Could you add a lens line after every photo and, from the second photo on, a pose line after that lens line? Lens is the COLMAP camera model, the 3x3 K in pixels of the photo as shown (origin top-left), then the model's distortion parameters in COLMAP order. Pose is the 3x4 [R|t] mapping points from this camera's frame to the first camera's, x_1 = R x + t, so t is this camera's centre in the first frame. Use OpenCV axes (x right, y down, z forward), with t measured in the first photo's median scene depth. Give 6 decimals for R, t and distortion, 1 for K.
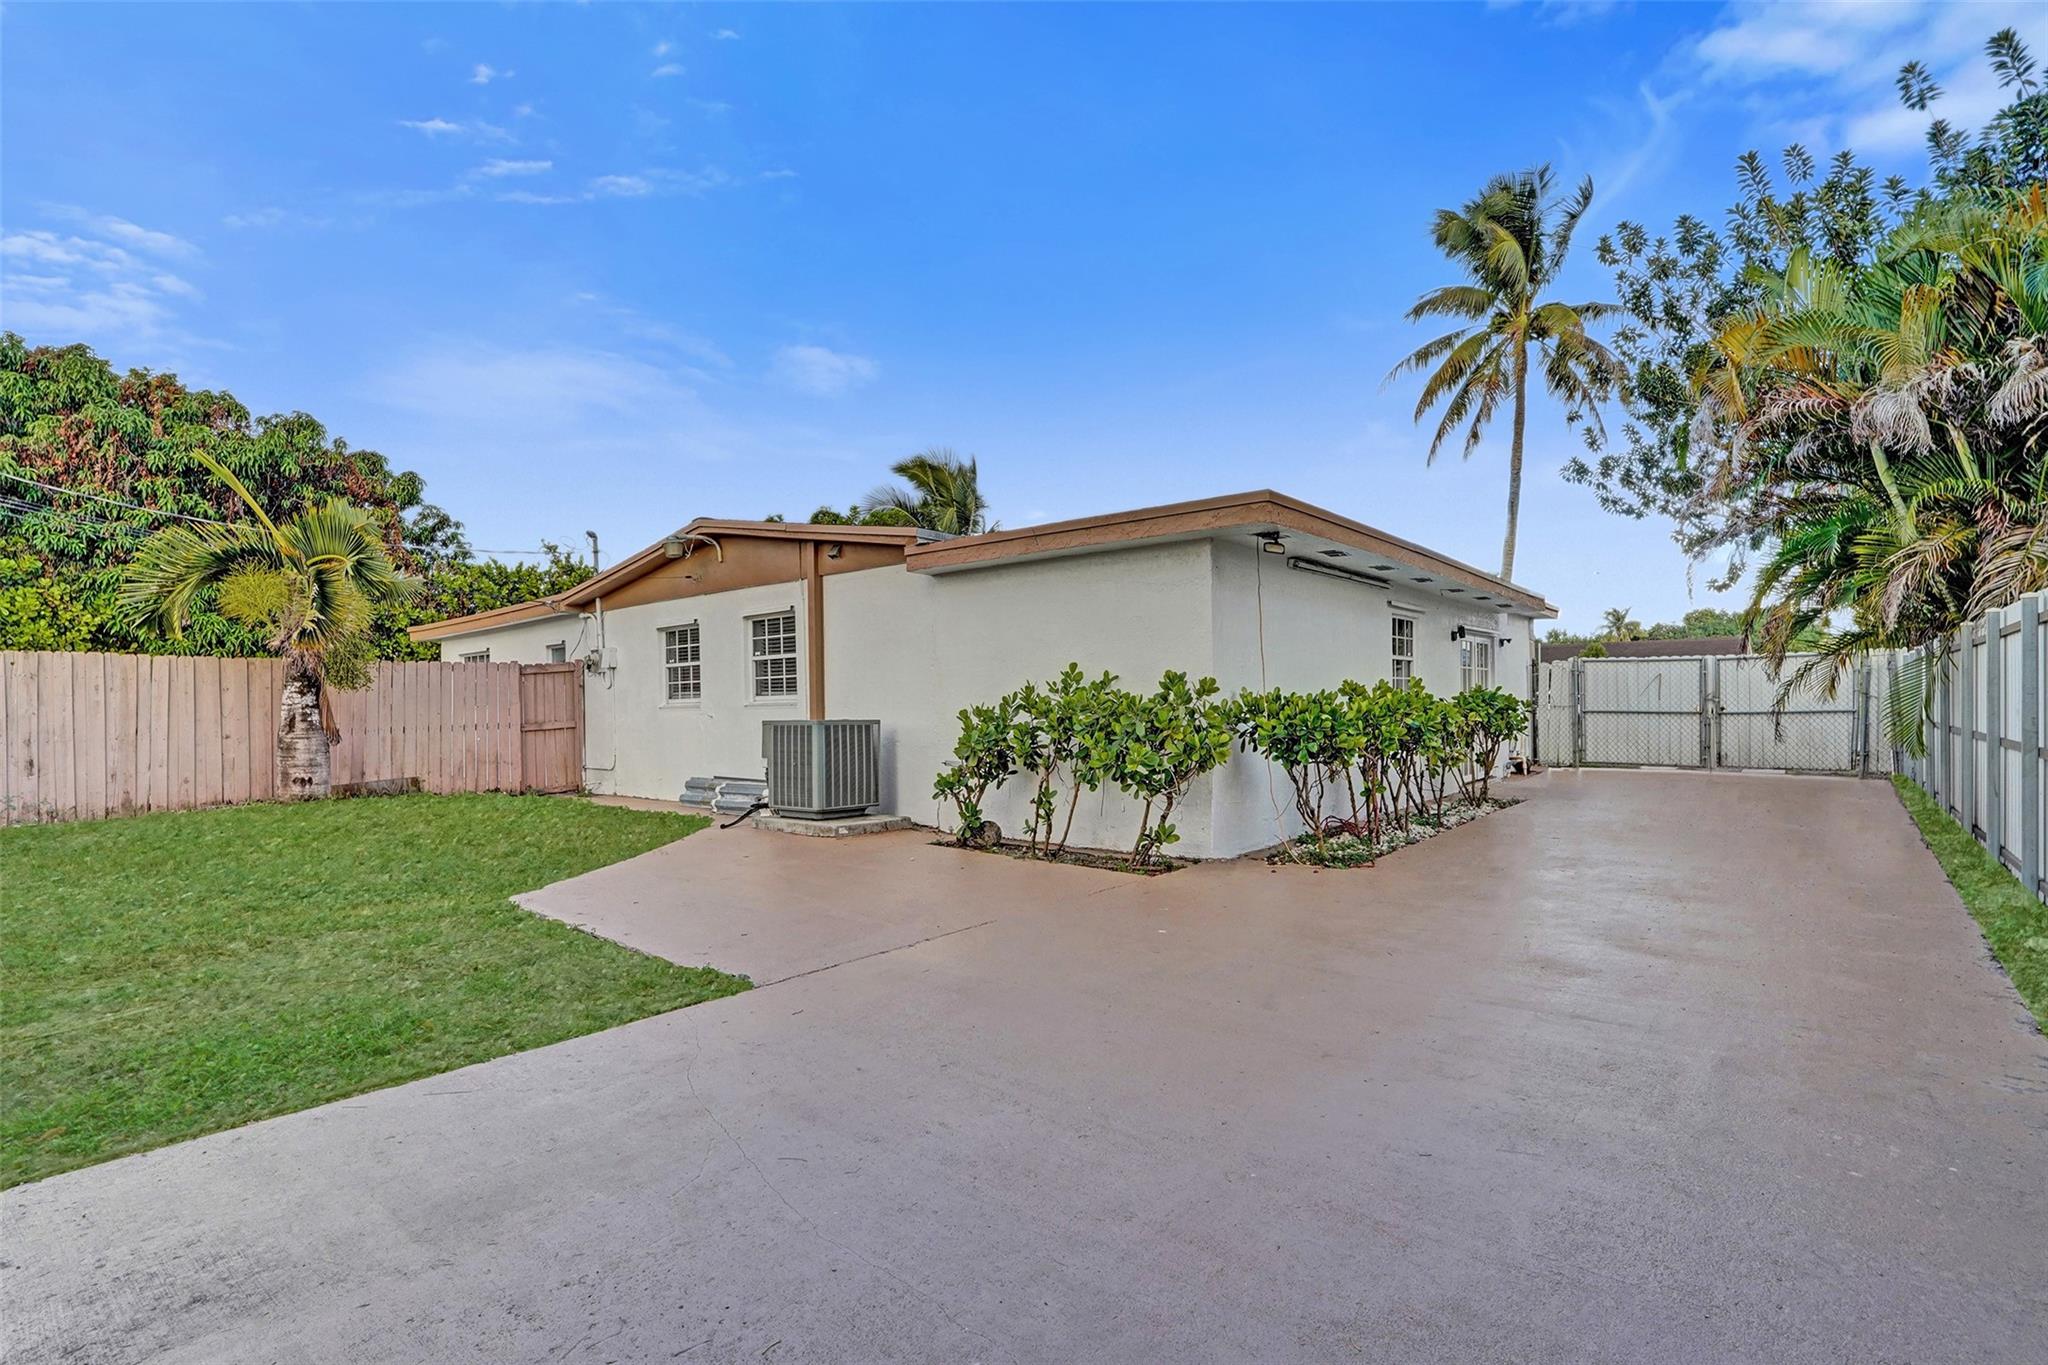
lens RADIAL K [[959.5, 0, 1023.9], [0, 959.5, 737.5], [0, 0, 1]] dist [-0.001890, -0.000024]
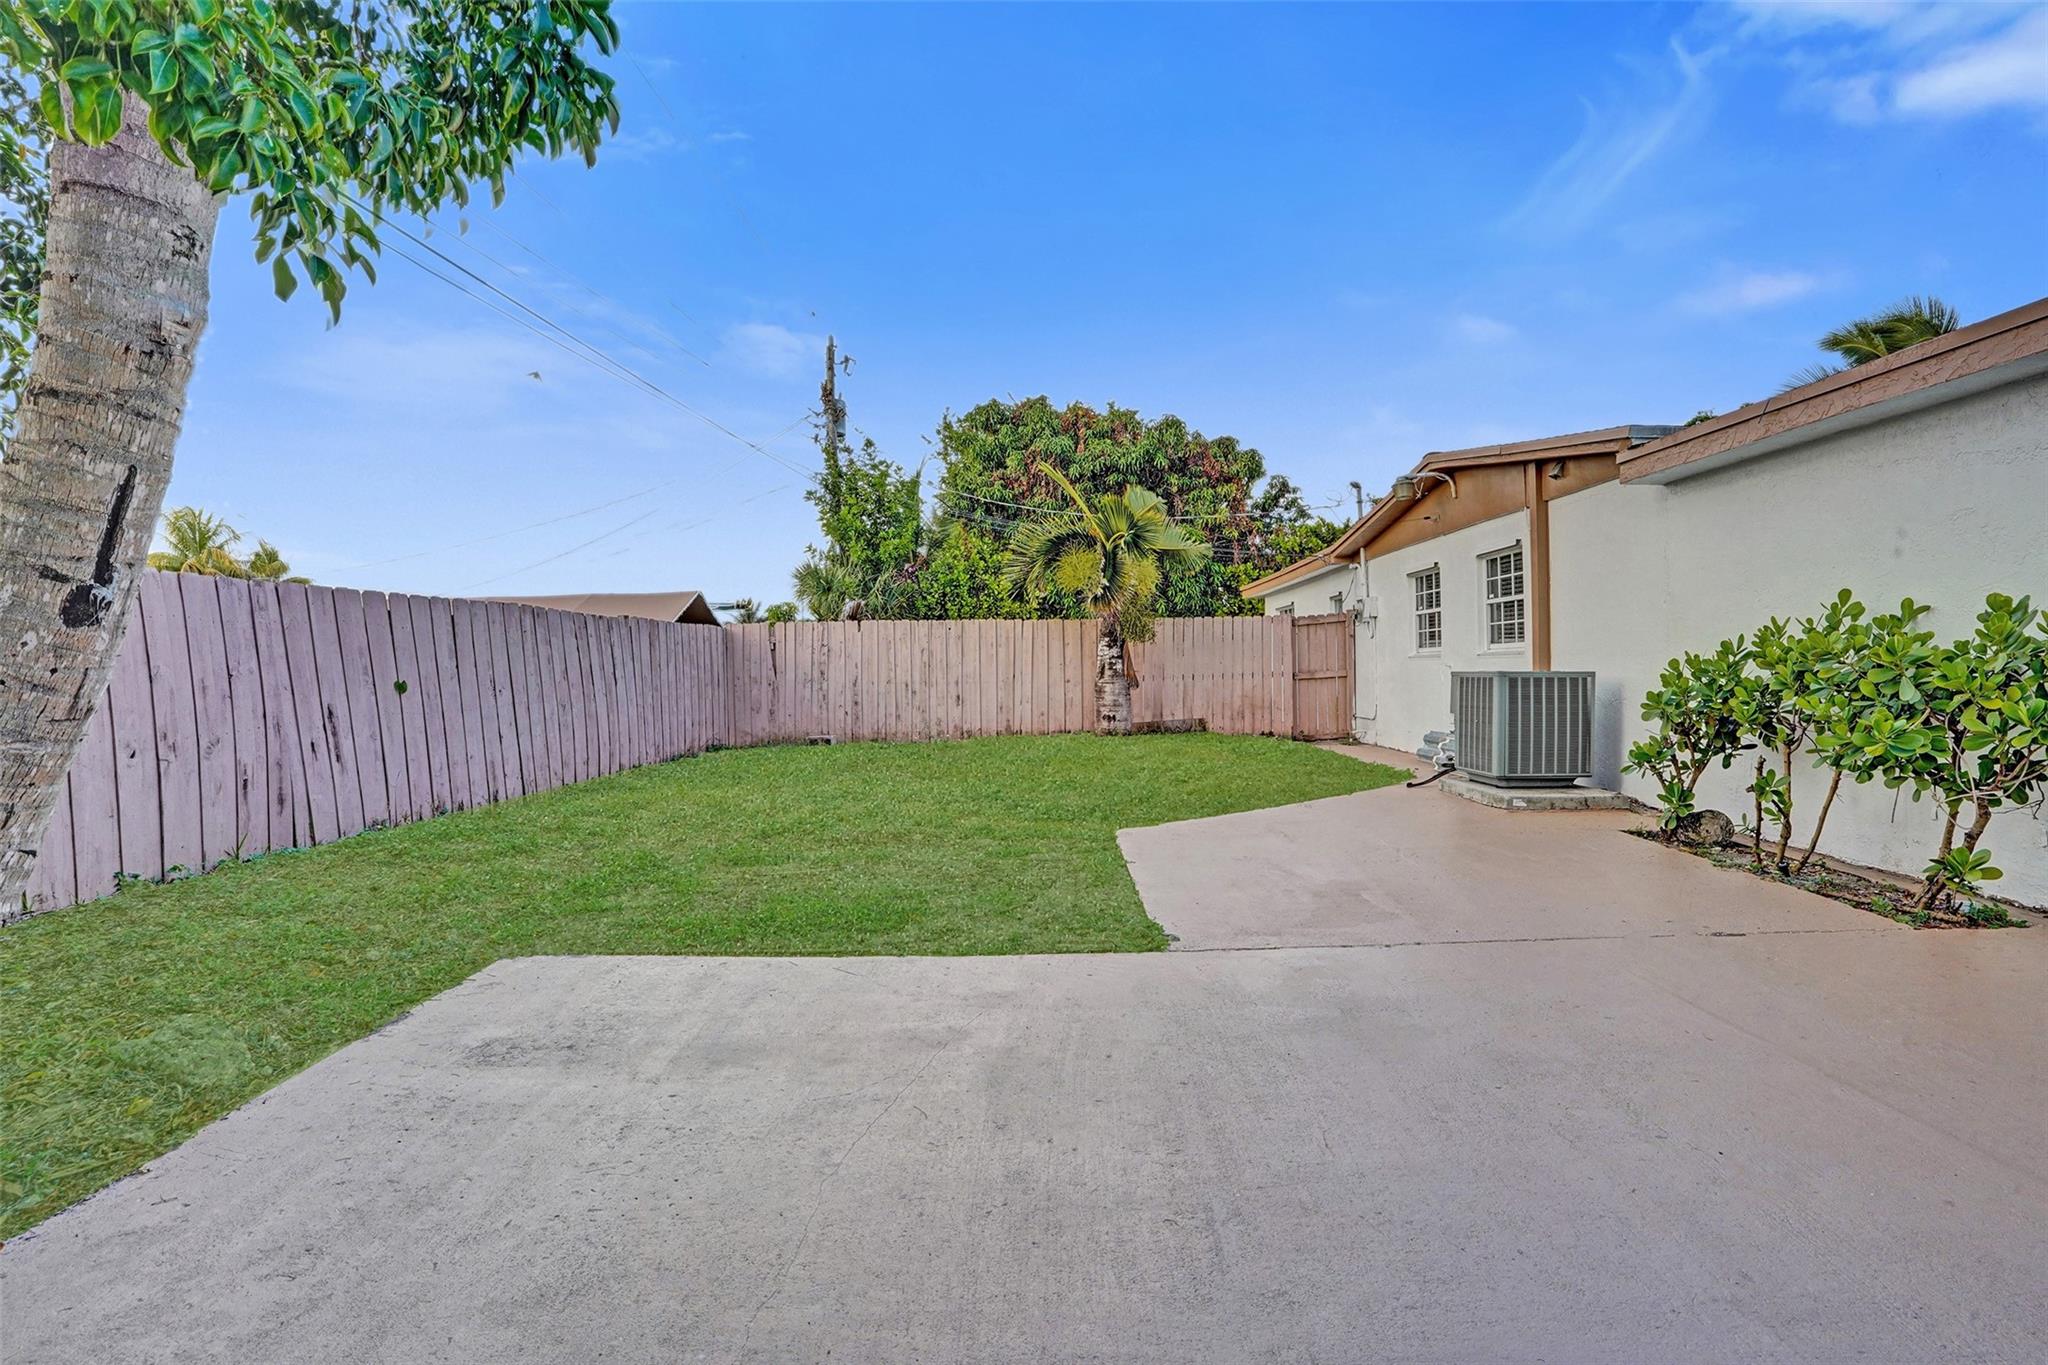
lens RADIAL K [[979.3, 0, 1032.5], [0, 979.3, 710.6], [0, 0, 1]] dist [-0.055405, 0.030794]
pose [[0.657132, 0.036408, -0.752896, 0.145066], [-0.017419, 0.999300, 0.033119, -0.004157], [0.753574, -0.008649, 0.657306, 0.103124]]
